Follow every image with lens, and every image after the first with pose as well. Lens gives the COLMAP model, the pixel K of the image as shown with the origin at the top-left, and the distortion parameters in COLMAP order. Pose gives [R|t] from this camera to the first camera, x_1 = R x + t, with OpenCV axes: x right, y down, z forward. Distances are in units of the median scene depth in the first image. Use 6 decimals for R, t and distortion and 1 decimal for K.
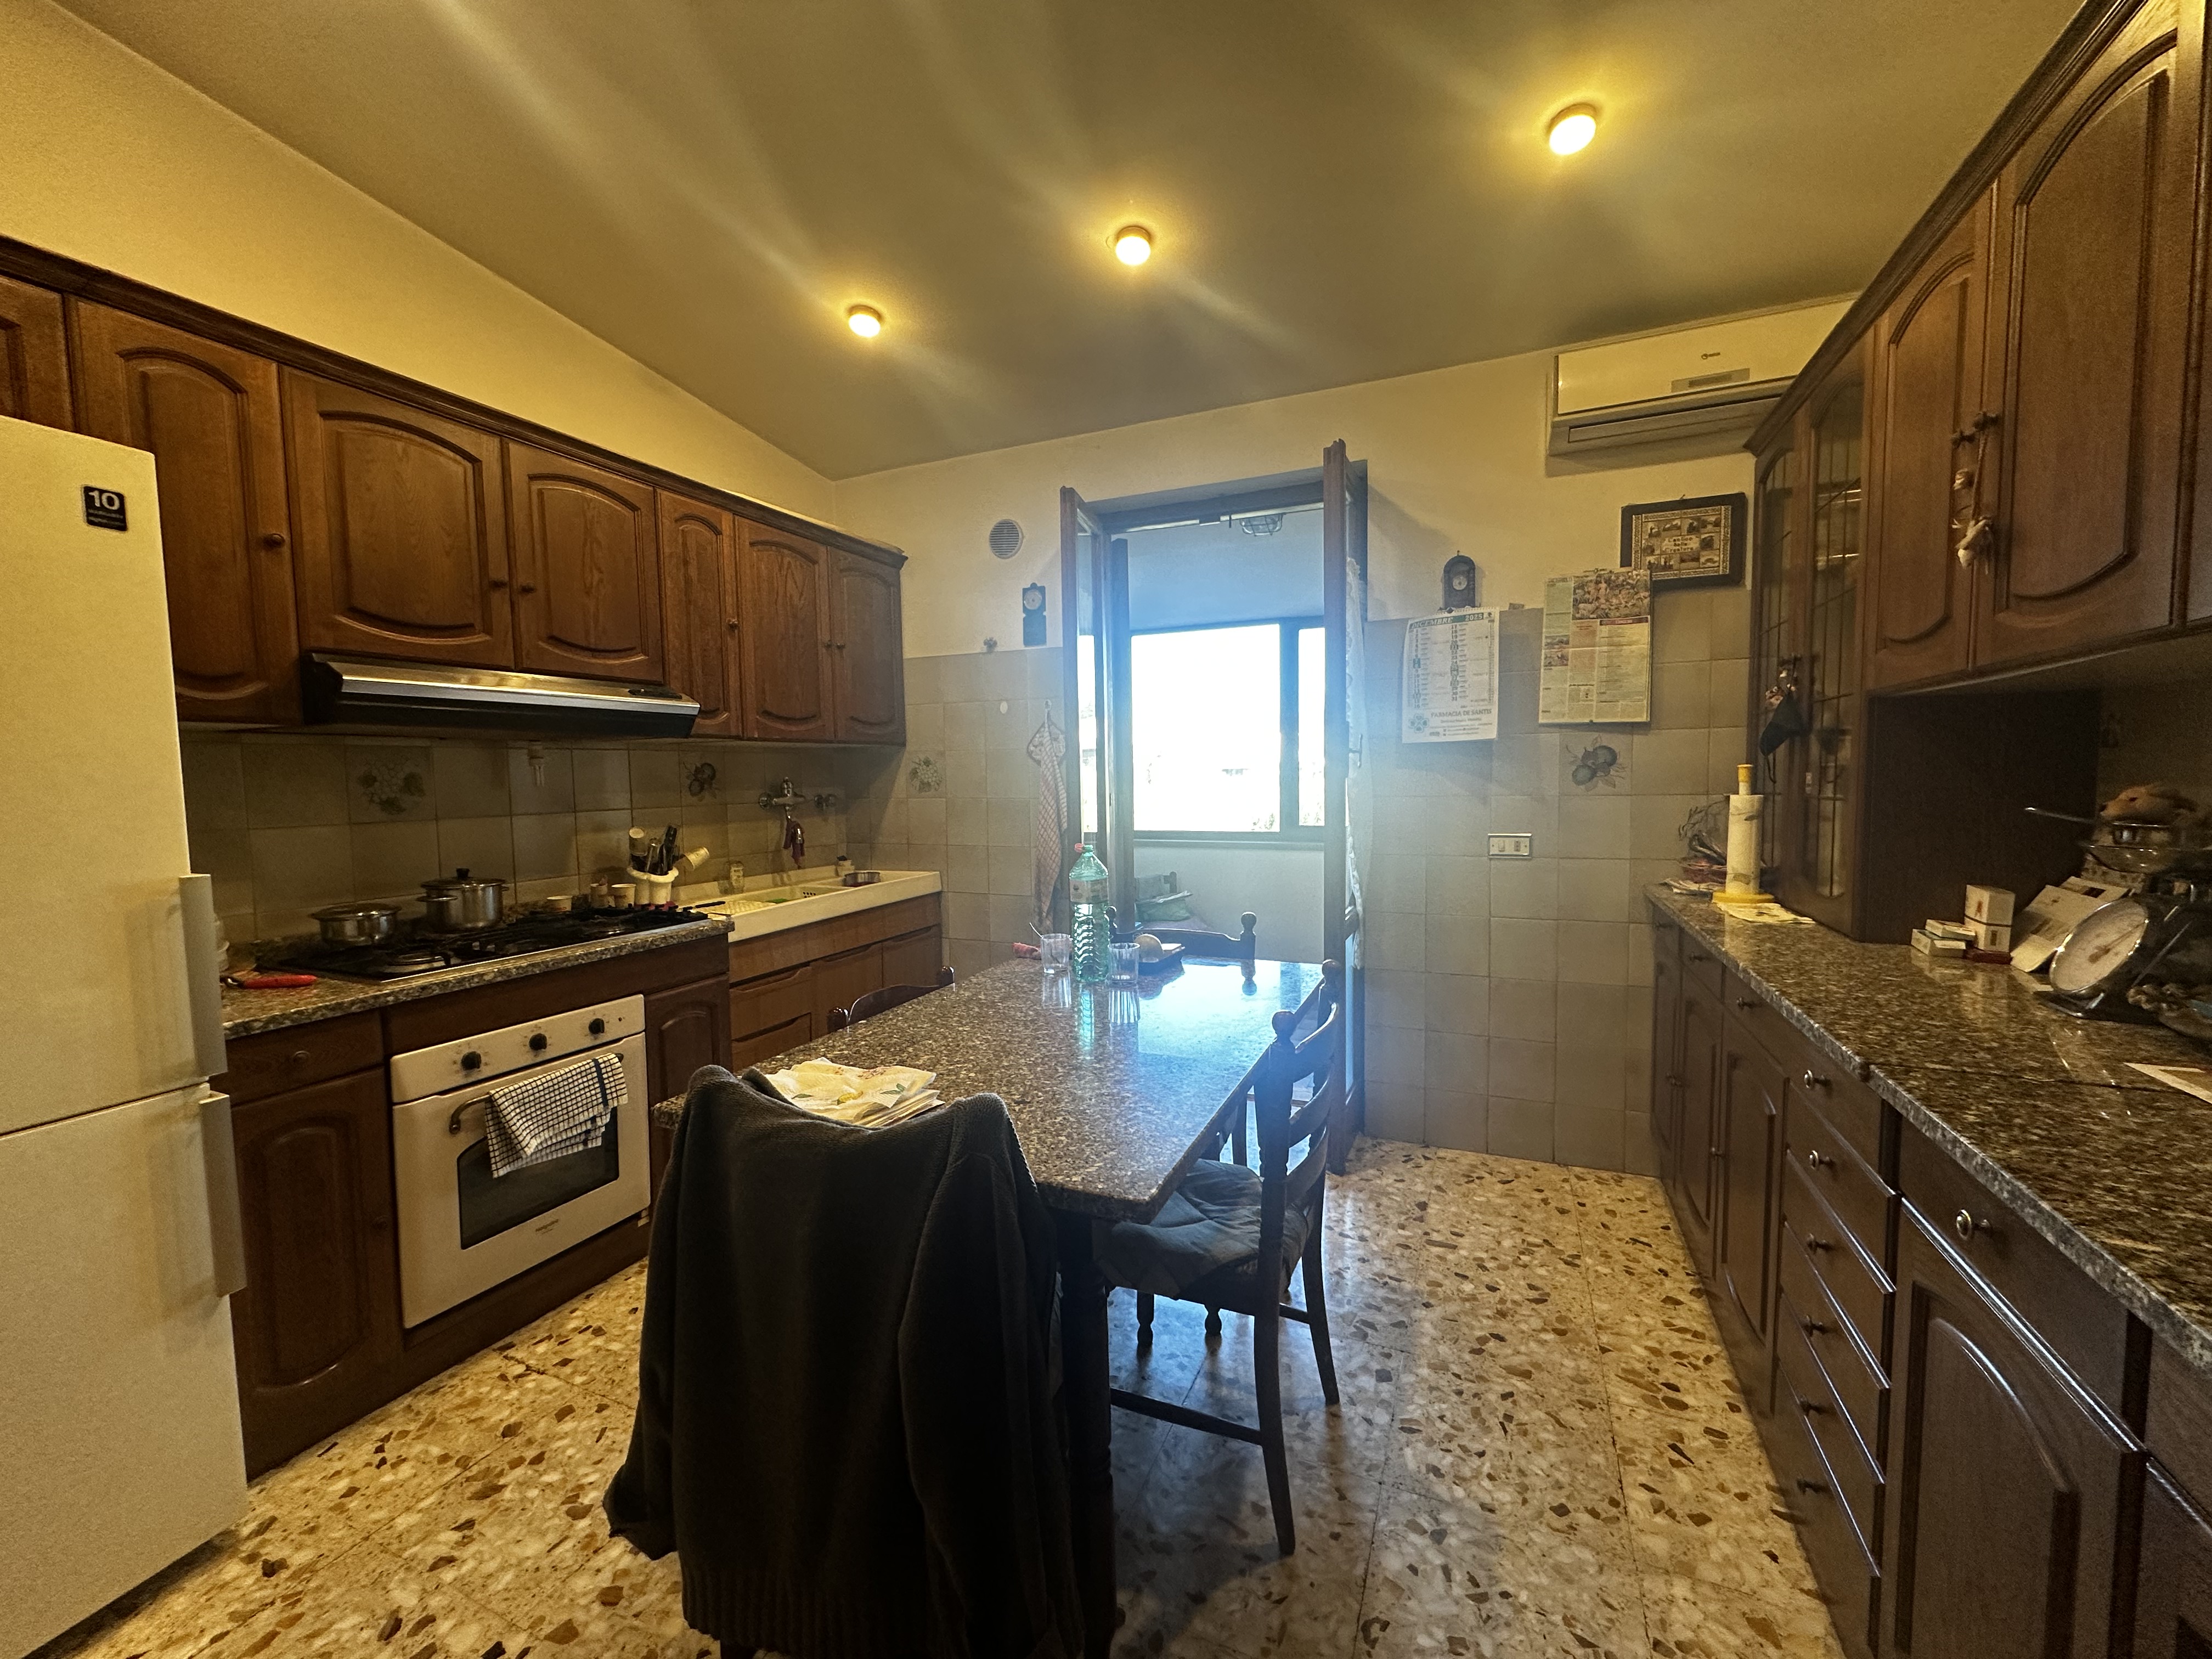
lens RADIAL K [[876.0, 0, 1111.3], [0, 876.0, 827.7], [0, 0, 1]] dist [-0.003050, 0.000547]
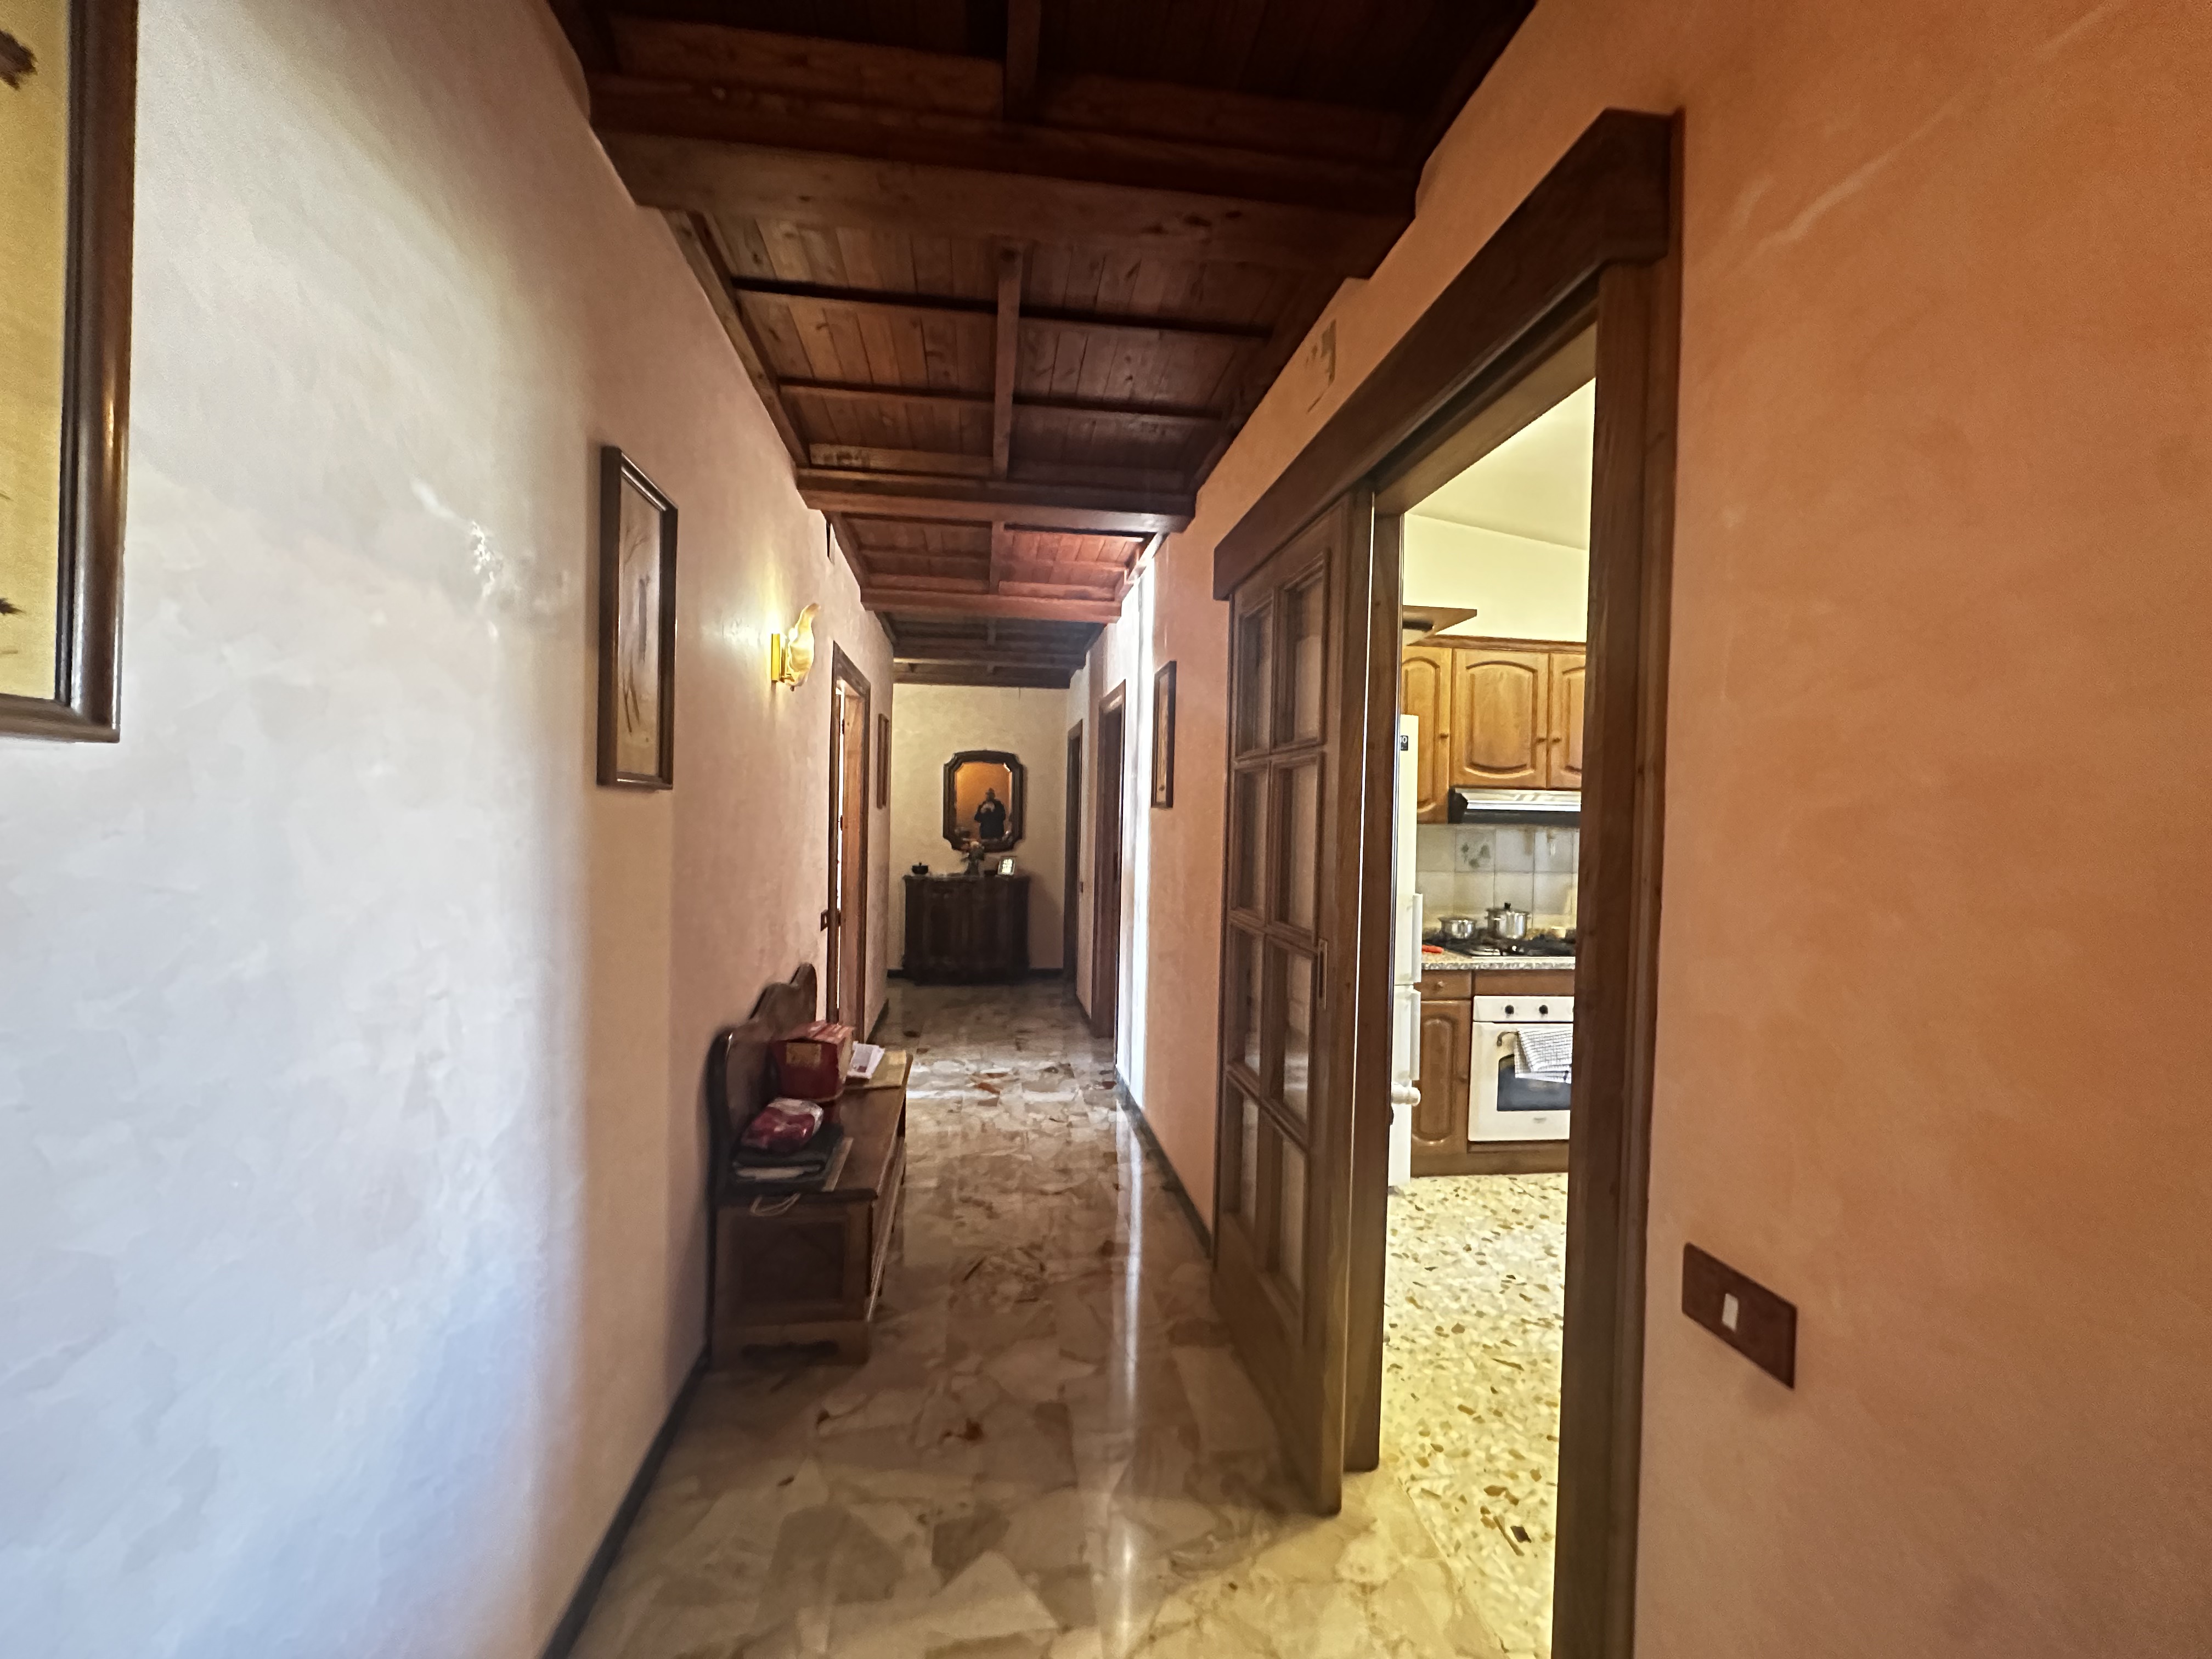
lens RADIAL K [[876.0, 0, 1103.5], [0, 876.0, 817.7], [0, 0, 1]] dist [-0.003050, 0.000547]
pose [[0.513498, 0.033433, -0.857439, 0.373565], [-0.085586, 0.996253, -0.012409, -0.036561], [0.853812, 0.079757, 0.514435, -0.673561]]
